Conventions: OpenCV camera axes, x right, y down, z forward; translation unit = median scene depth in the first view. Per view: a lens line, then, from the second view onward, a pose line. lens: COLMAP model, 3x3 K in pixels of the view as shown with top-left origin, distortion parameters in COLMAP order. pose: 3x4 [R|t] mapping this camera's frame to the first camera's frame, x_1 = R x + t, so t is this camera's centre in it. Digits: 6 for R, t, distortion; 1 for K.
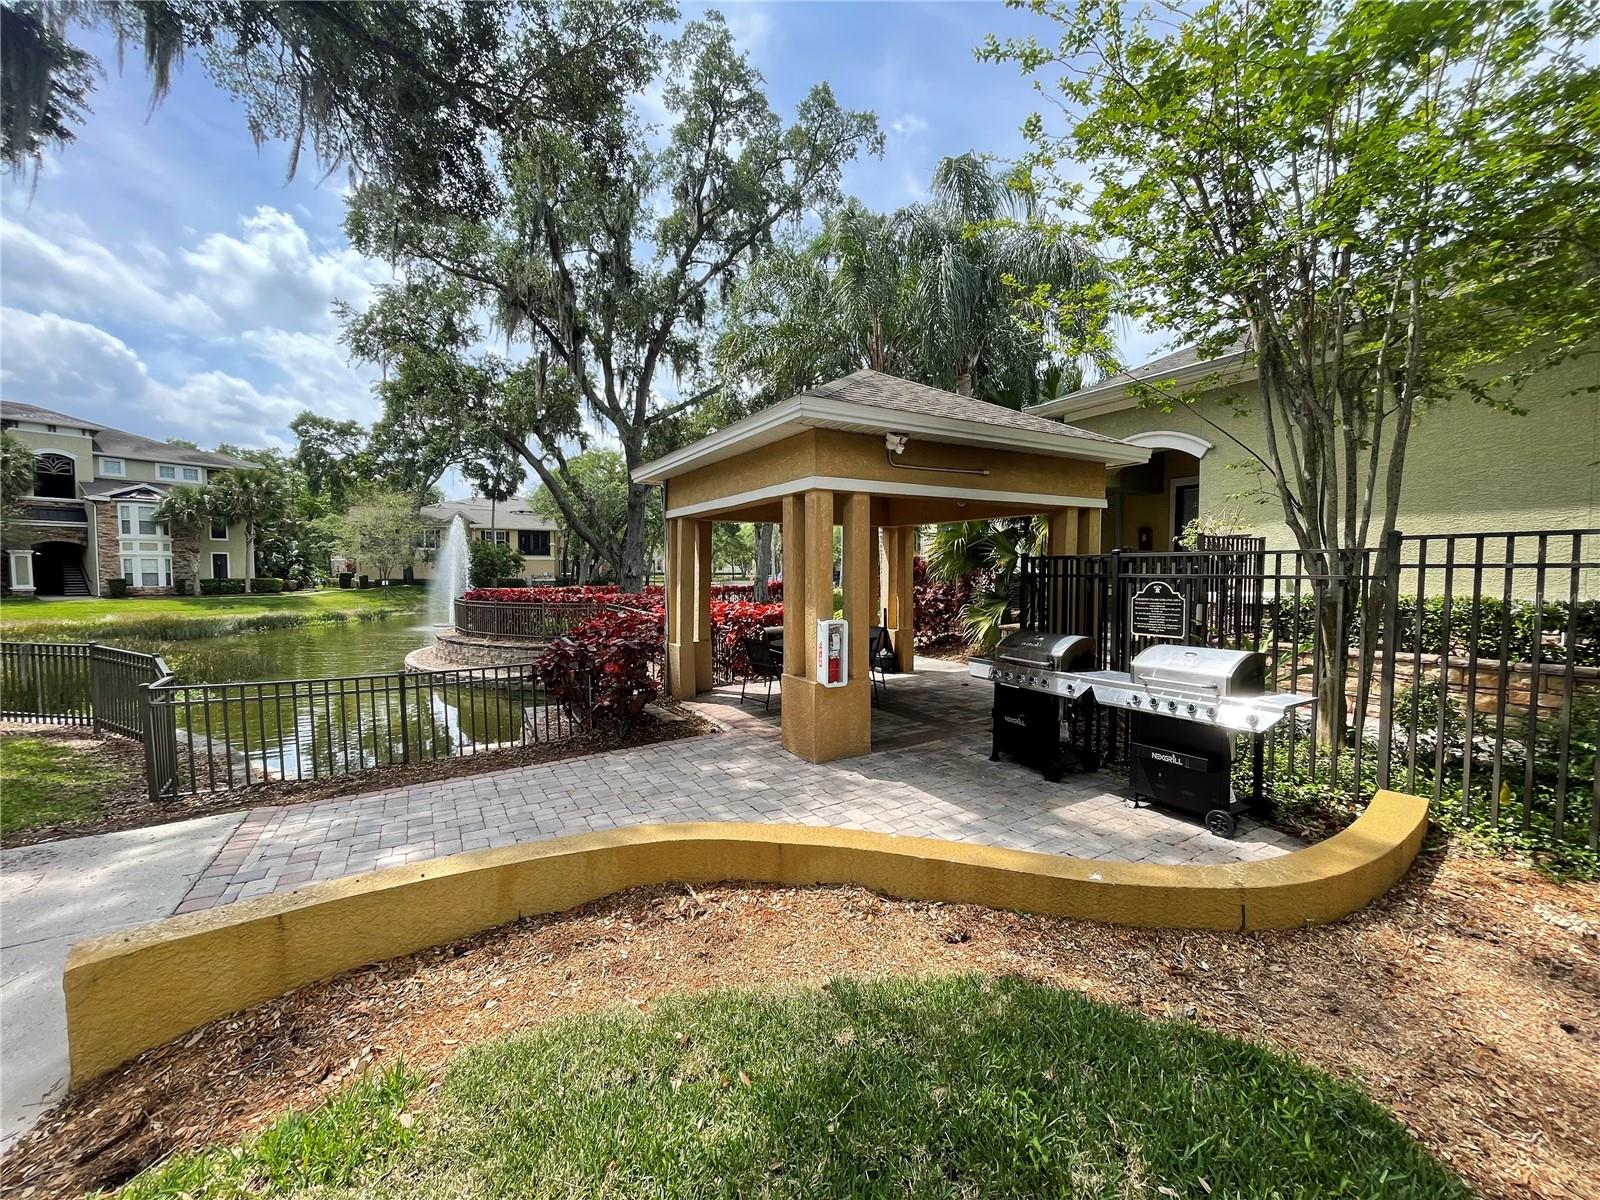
lens RADIAL K [[643.7, 0, 810.5], [0, 643.7, 604.9], [0, 0, 1]] dist [-0.003169, -0.000641]
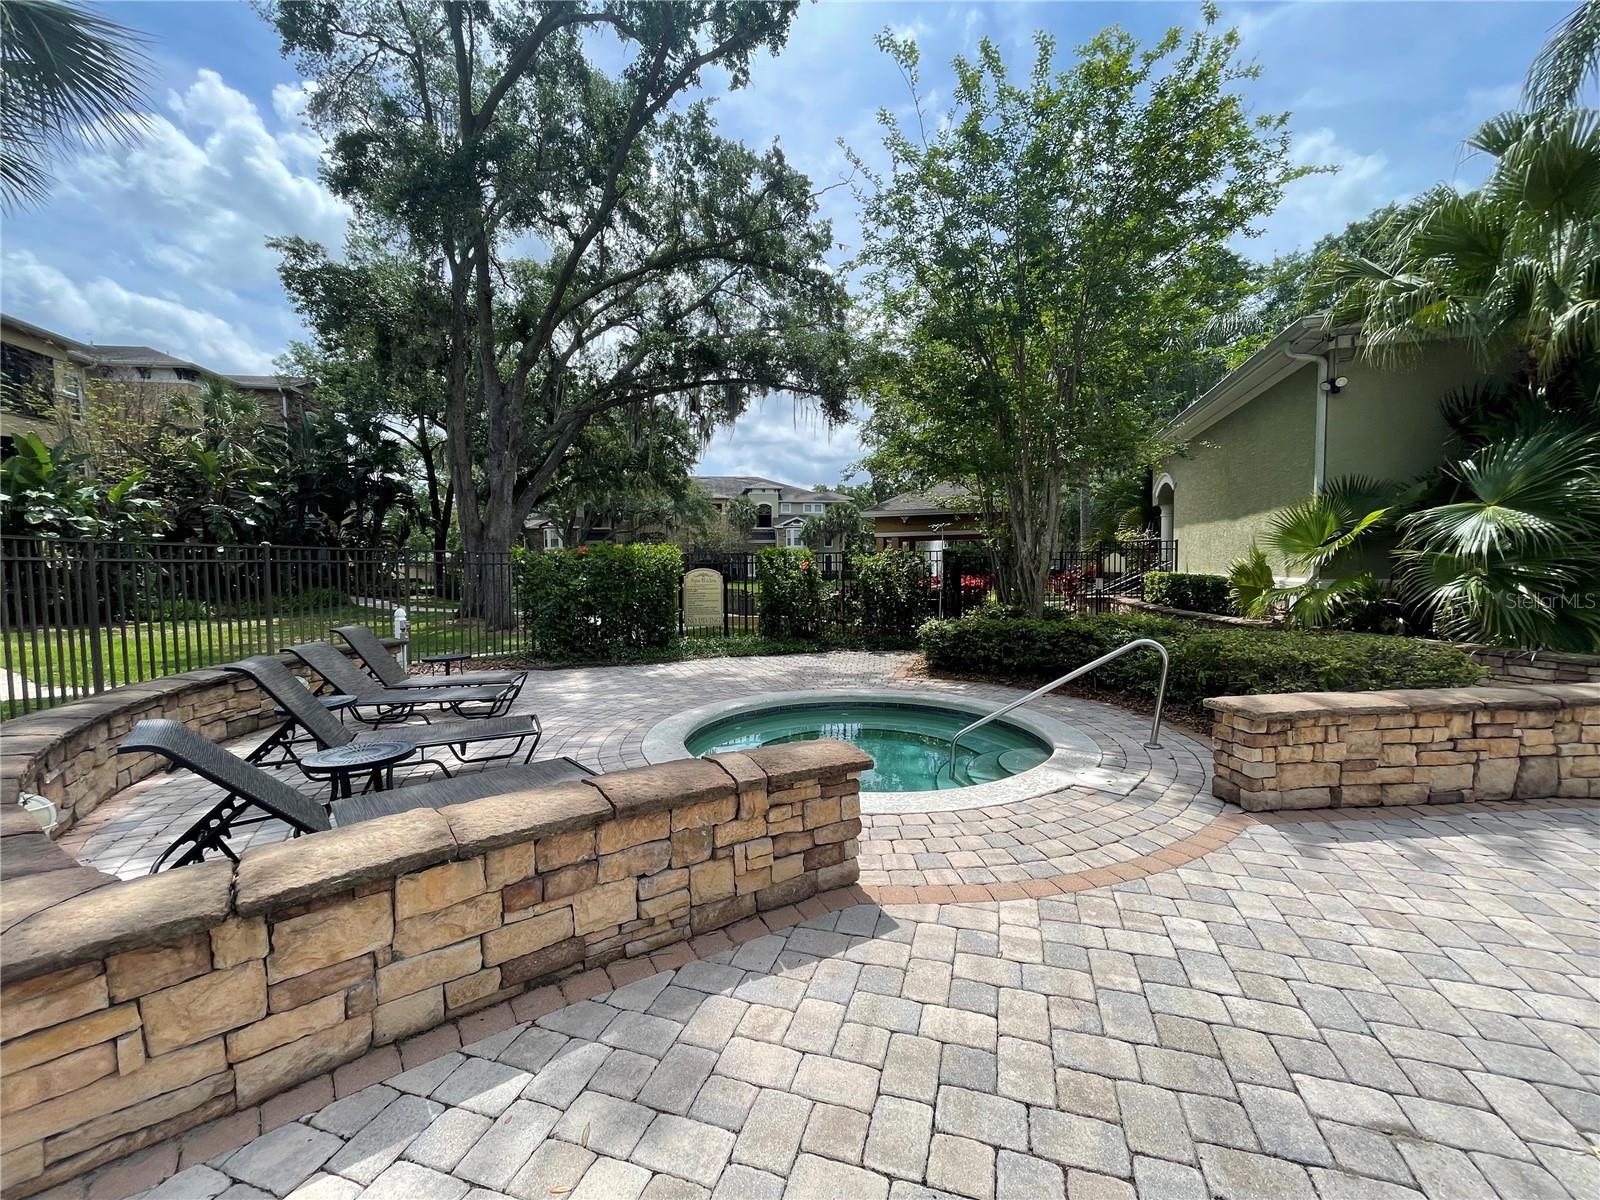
lens RADIAL K [[655.0, 0, 804.4], [0, 655.0, 608.8], [0, 0, 1]] dist [-0.003485, 0.000096]
pose [[0.674676, 0.036288, -0.737221, 2.075660], [-0.021497, 0.999333, 0.029517, 0.064484], [0.737801, -0.004066, 0.675006, -1.334076]]
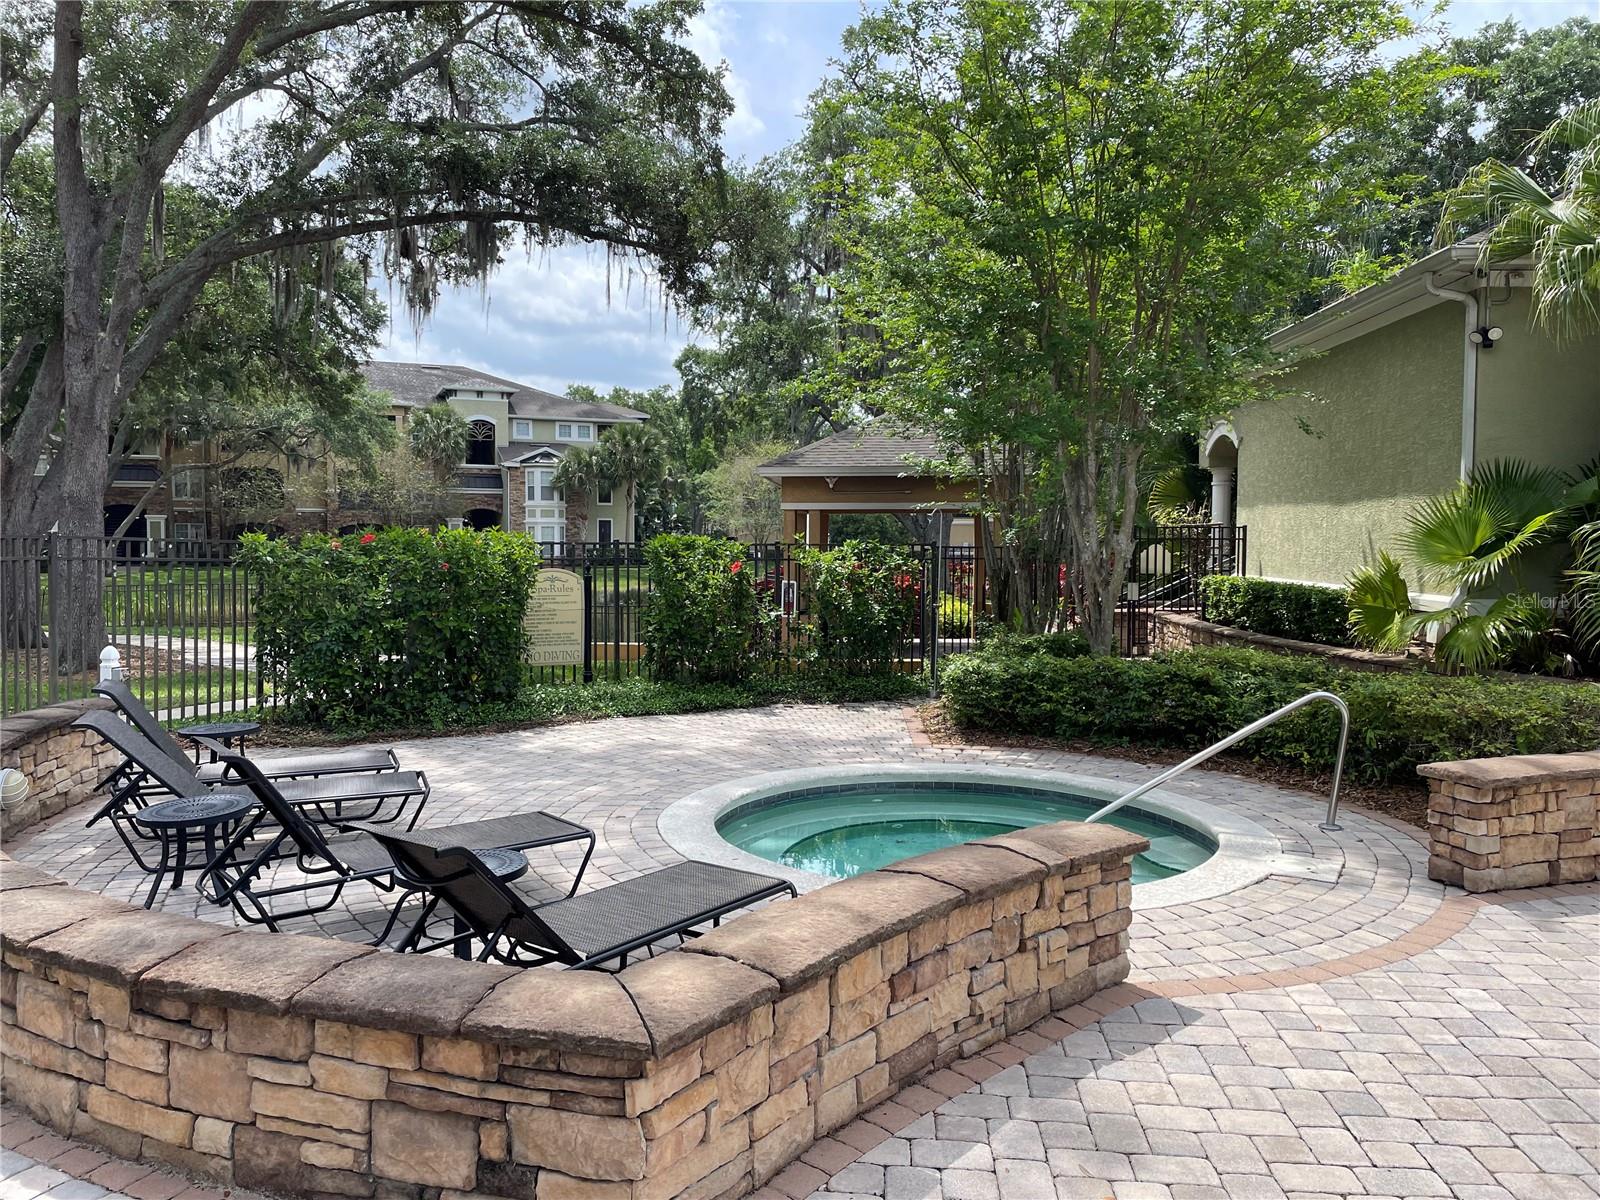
lens RADIAL K [[1216.8, 0, 800.0], [0, 1216.8, 600.0], [0, 0, 1]] dist [0.089982, -0.111423]
pose [[0.821099, 0.030436, -0.569974, 2.029314], [-0.028645, 0.999516, 0.012107, 0.024879], [0.570067, 0.006386, 0.821573, -1.782966]]
